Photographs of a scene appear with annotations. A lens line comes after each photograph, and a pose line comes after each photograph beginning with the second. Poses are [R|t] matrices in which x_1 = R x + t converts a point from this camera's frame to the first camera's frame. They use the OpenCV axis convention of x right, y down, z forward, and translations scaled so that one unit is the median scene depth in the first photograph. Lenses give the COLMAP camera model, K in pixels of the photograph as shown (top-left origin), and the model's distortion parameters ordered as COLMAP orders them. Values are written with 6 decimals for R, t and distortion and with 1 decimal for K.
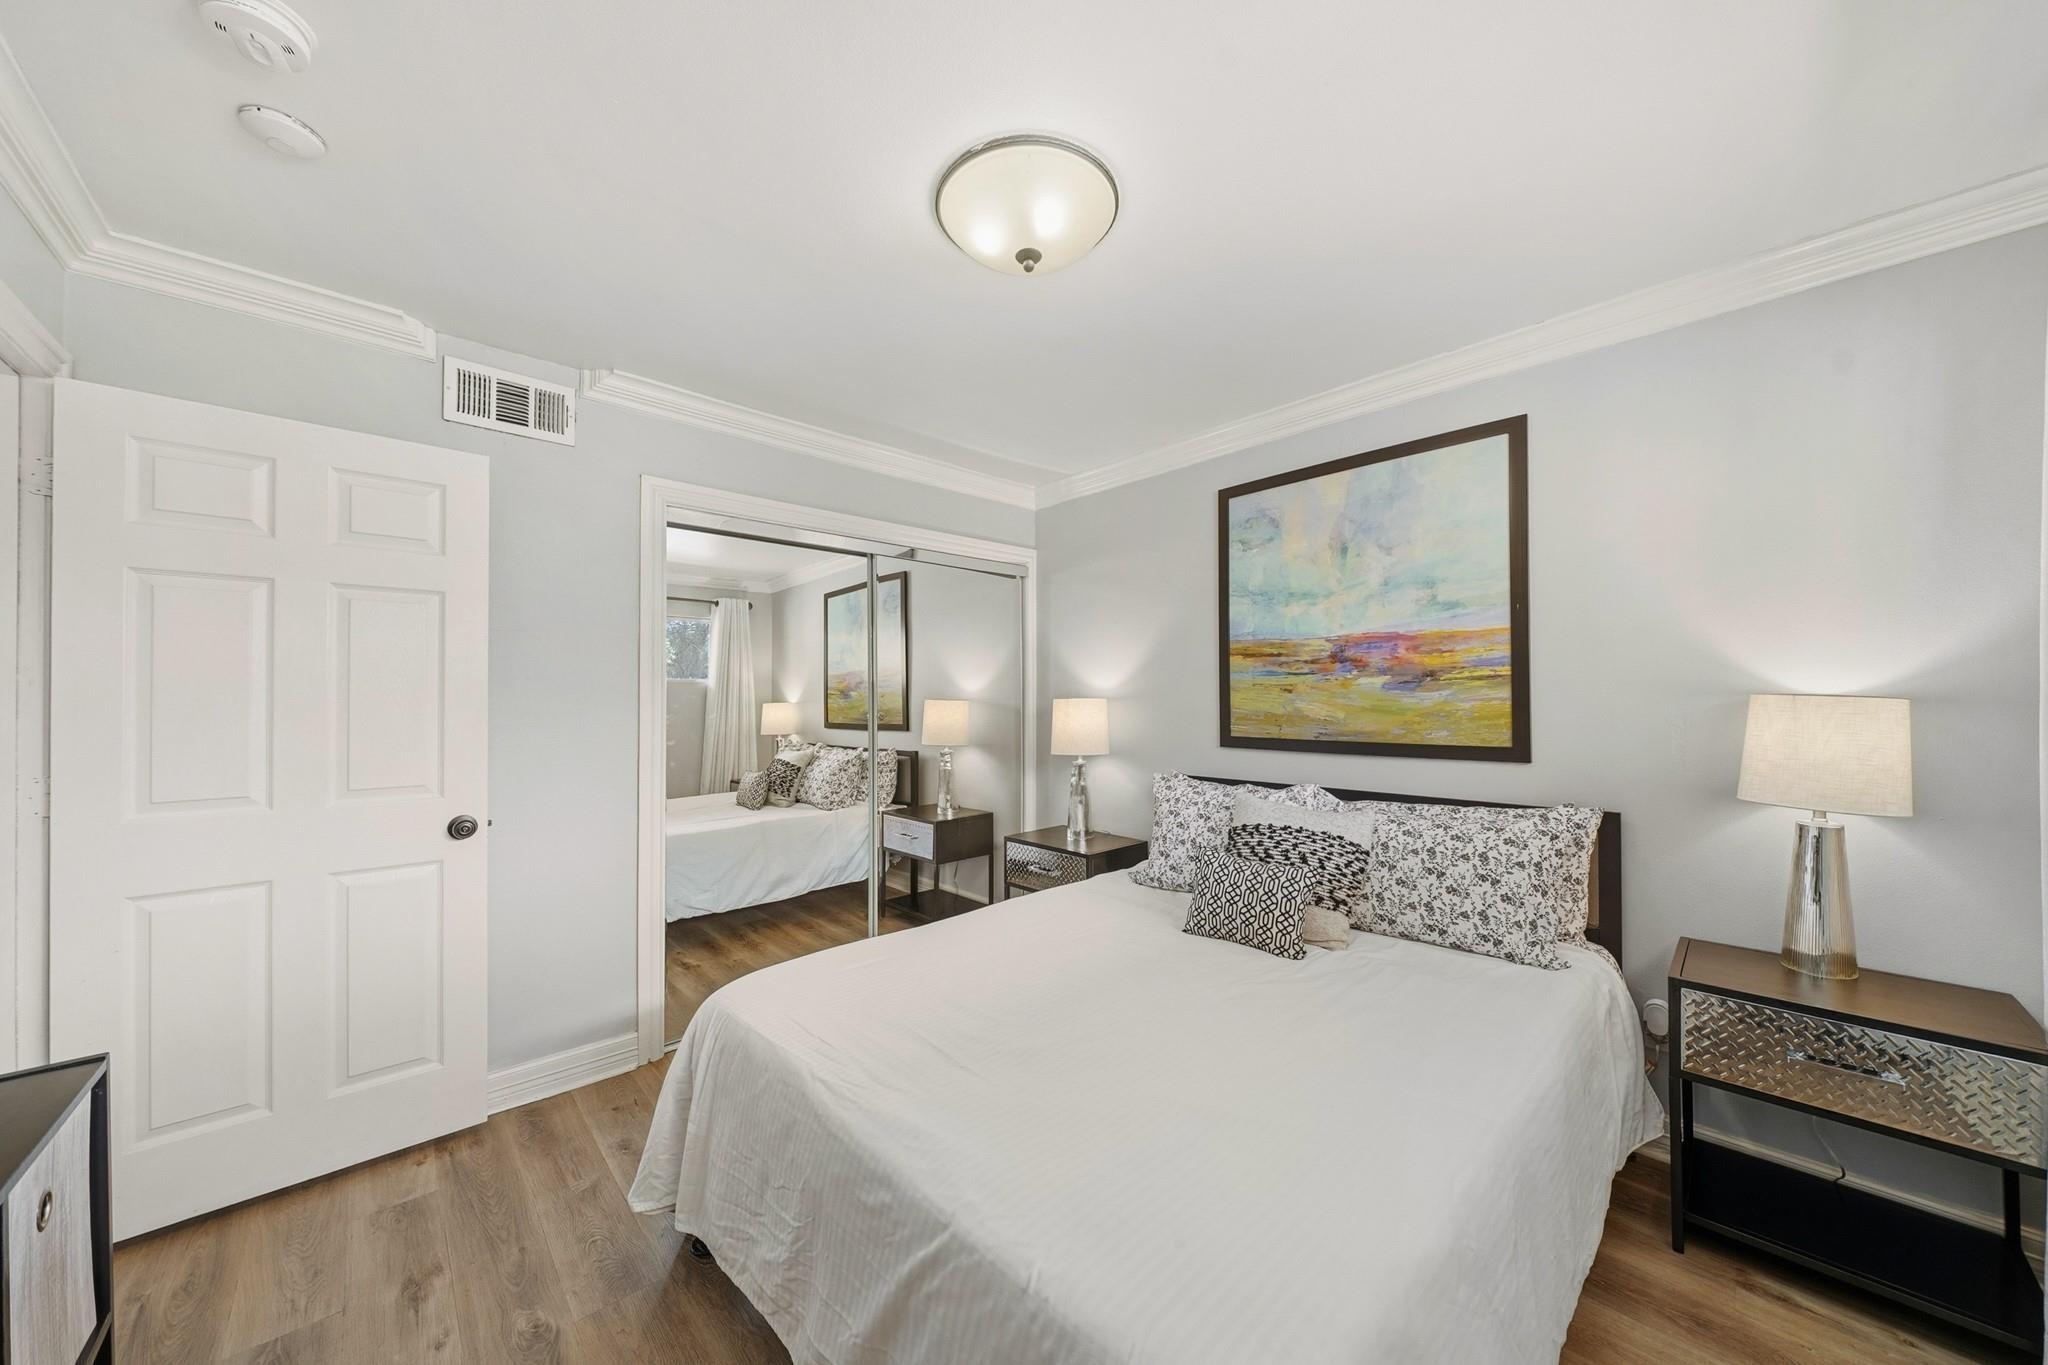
lens RADIAL K [[706.1, 0, 1022.4], [0, 706.1, 688.2], [0, 0, 1]] dist [-0.006354, -0.000098]
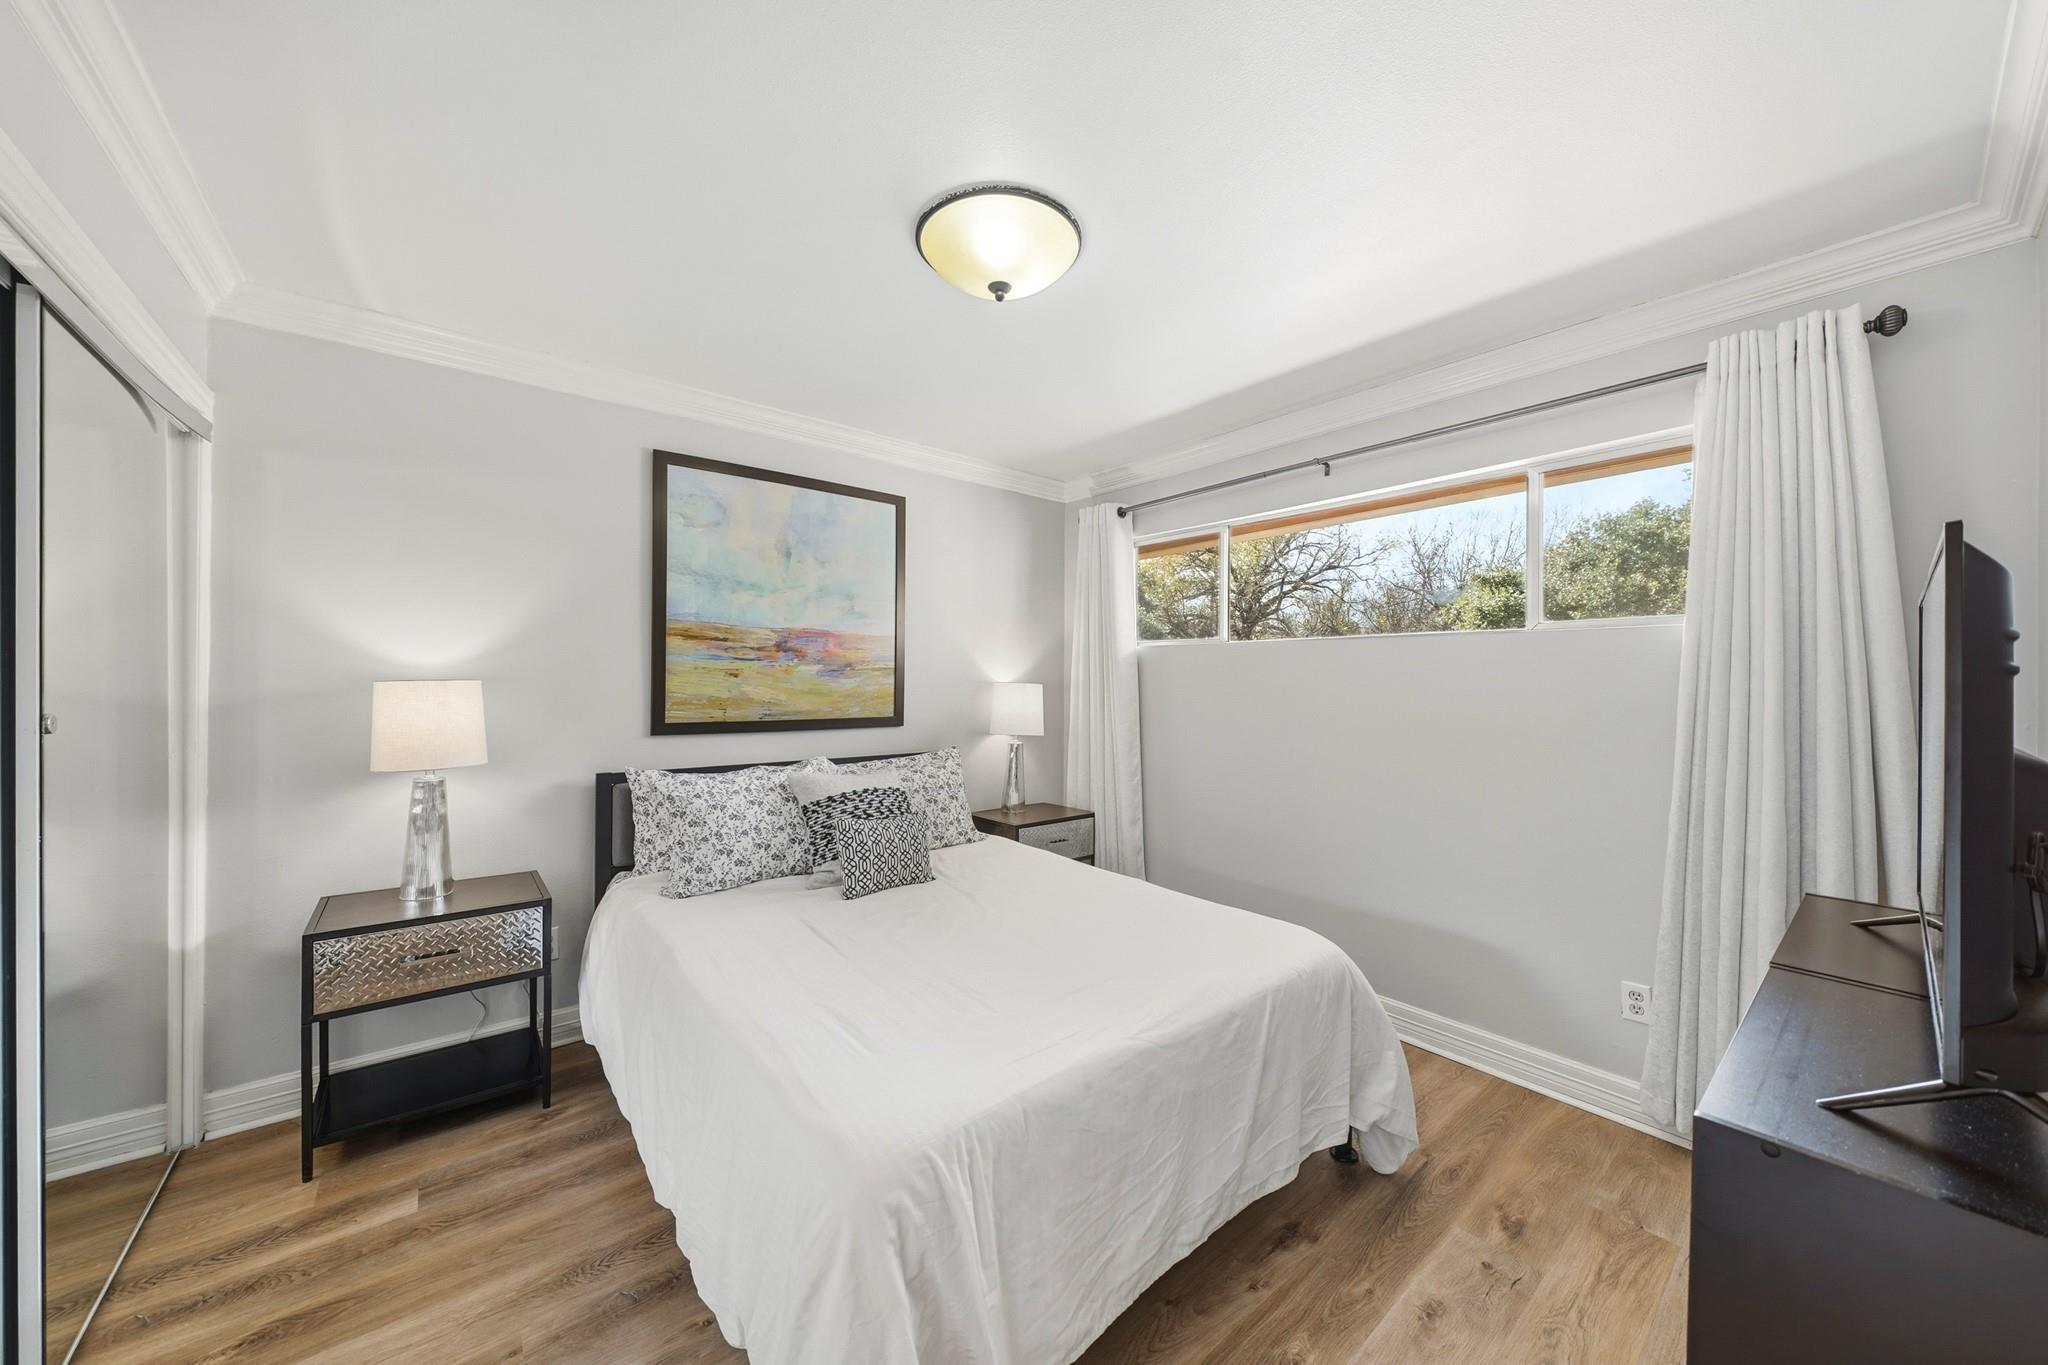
lens RADIAL K [[706.1, 0, 1022.4], [0, 706.1, 688.2], [0, 0, 1]] dist [-0.006354, -0.000098]
pose [[0.060502, -0.004434, 0.998158, -0.659261], [-0.021074, 0.999762, 0.005718, 0.008196], [-0.997946, -0.021381, 0.060394, 0.535418]]
